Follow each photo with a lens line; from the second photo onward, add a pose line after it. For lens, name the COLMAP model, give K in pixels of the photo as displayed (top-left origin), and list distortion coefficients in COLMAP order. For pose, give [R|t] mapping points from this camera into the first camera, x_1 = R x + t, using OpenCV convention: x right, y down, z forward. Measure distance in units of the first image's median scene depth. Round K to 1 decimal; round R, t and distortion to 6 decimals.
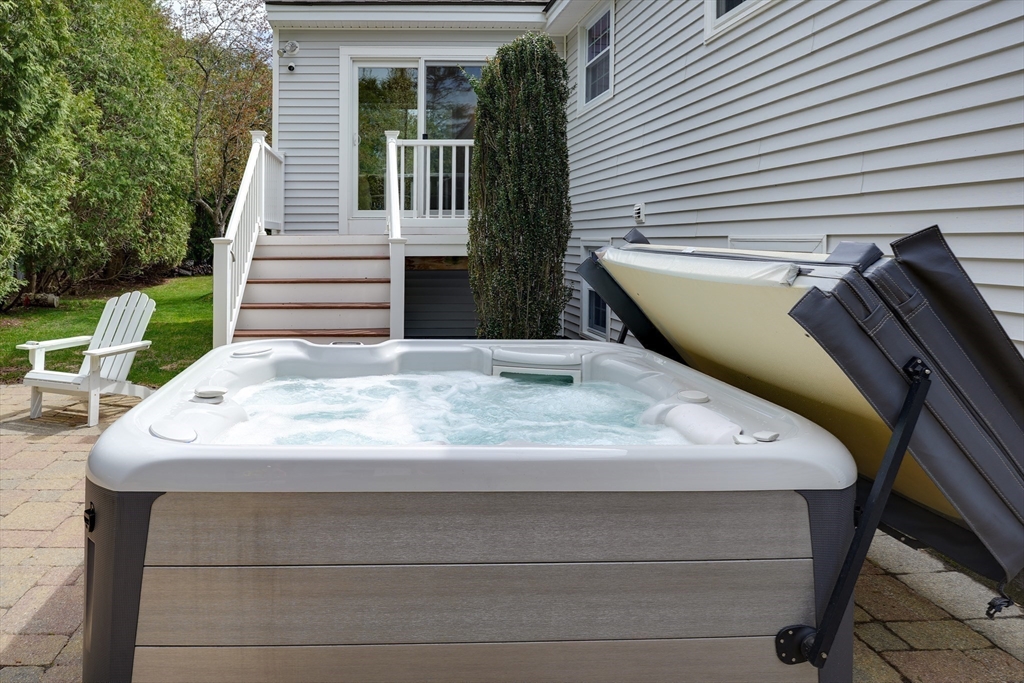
lens RADIAL K [[922.7, 0, 511.0], [0, 922.7, 270.5], [0, 0, 1]] dist [-0.034756, 0.003194]
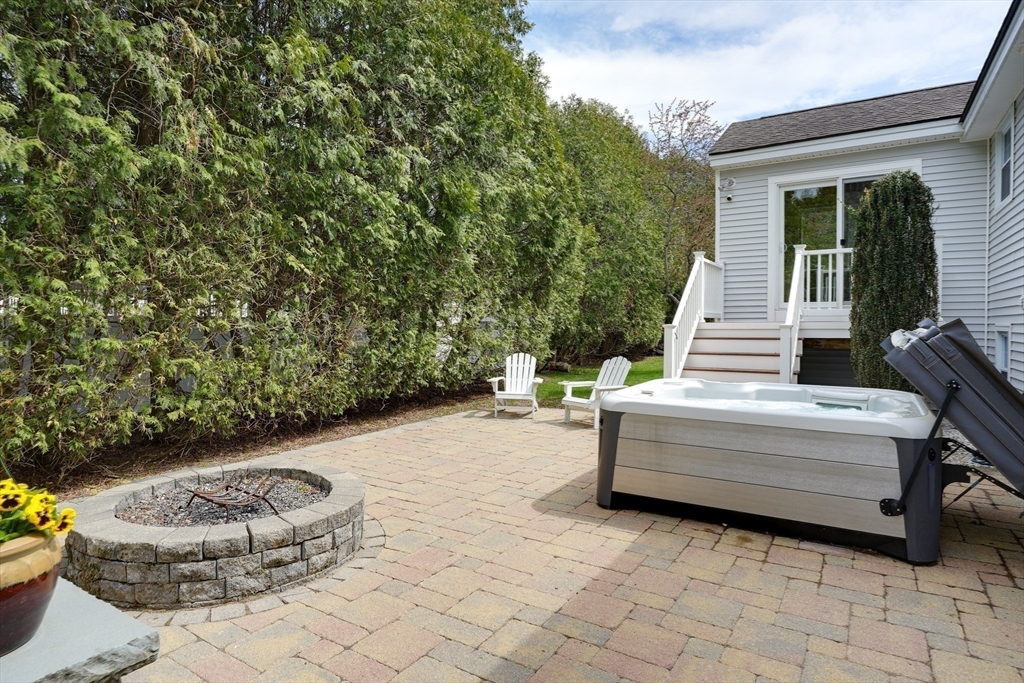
lens RADIAL K [[922.7, 0, 511.0], [0, 922.7, 270.5], [0, 0, 1]] dist [-0.034756, 0.003194]
pose [[0.872362, -0.028678, -0.488019, 0.165348], [-0.016588, 0.995966, -0.088180, 0.012660], [0.488579, 0.085020, 0.868367, -0.388672]]
